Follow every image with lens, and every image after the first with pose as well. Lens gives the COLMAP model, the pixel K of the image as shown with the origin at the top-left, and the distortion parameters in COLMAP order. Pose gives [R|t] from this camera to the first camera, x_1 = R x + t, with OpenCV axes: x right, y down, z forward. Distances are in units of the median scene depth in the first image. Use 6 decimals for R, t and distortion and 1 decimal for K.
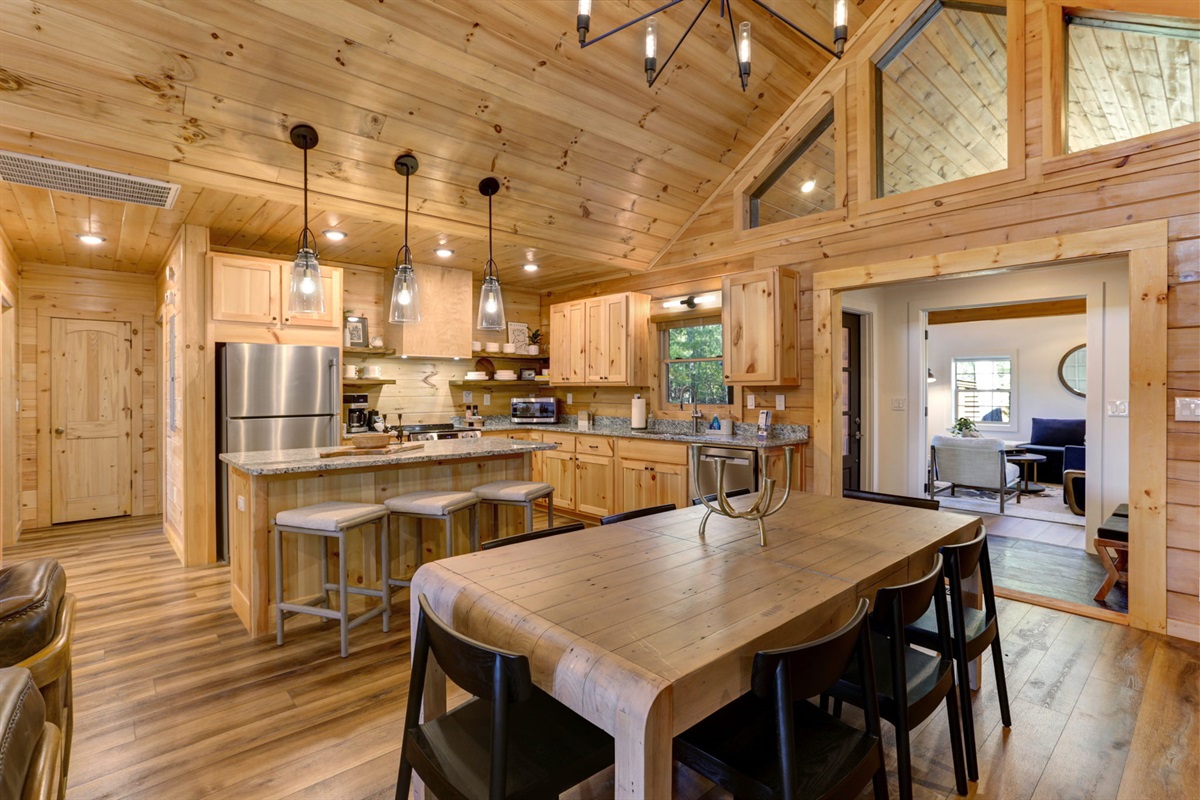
lens RADIAL K [[585.6, 0, 604.7], [0, 585.6, 380.2], [0, 0, 1]] dist [0.003801, 0.001567]
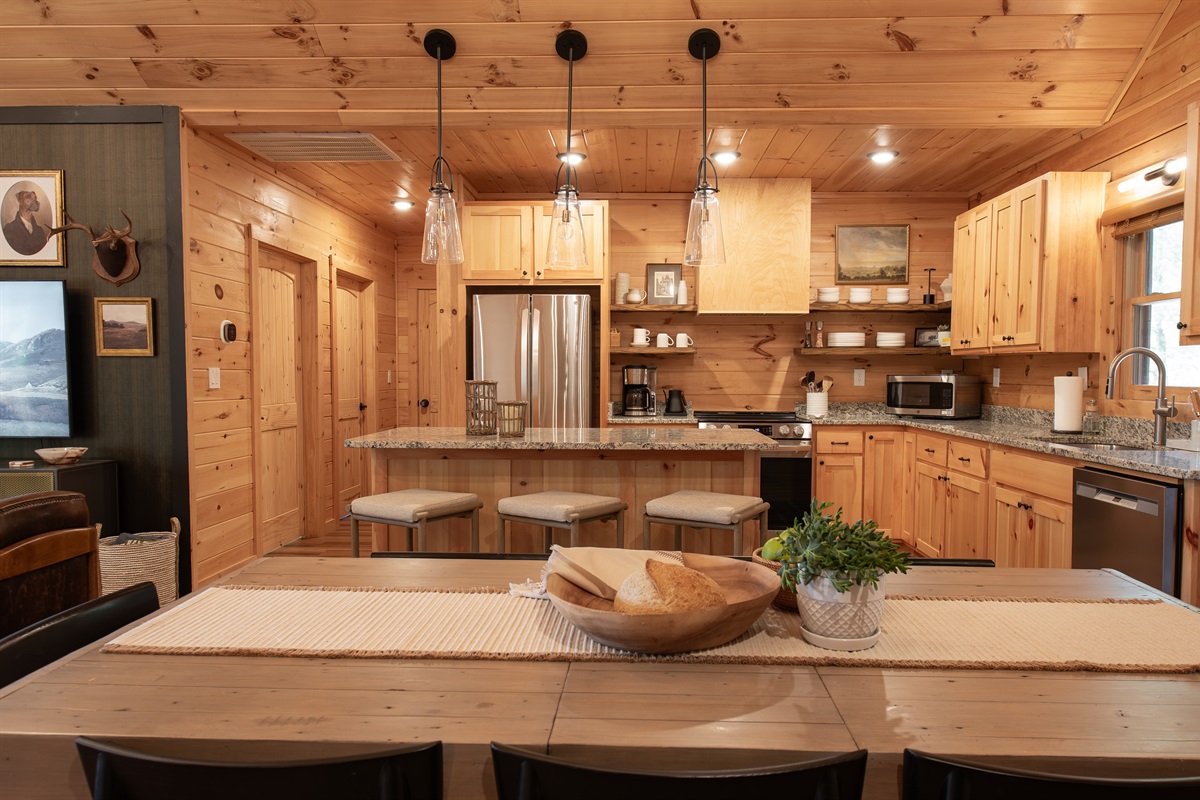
lens RADIAL K [[852.1, 0, 602.2], [0, 852.1, 408.9], [0, 0, 1]] dist [0.008571, 0.011260]
pose [[0.724970, 0.034494, -0.687916, 0.299693], [0.006253, 0.998374, 0.056651, 0.015805], [0.688752, -0.045372, 0.723576, 0.166202]]
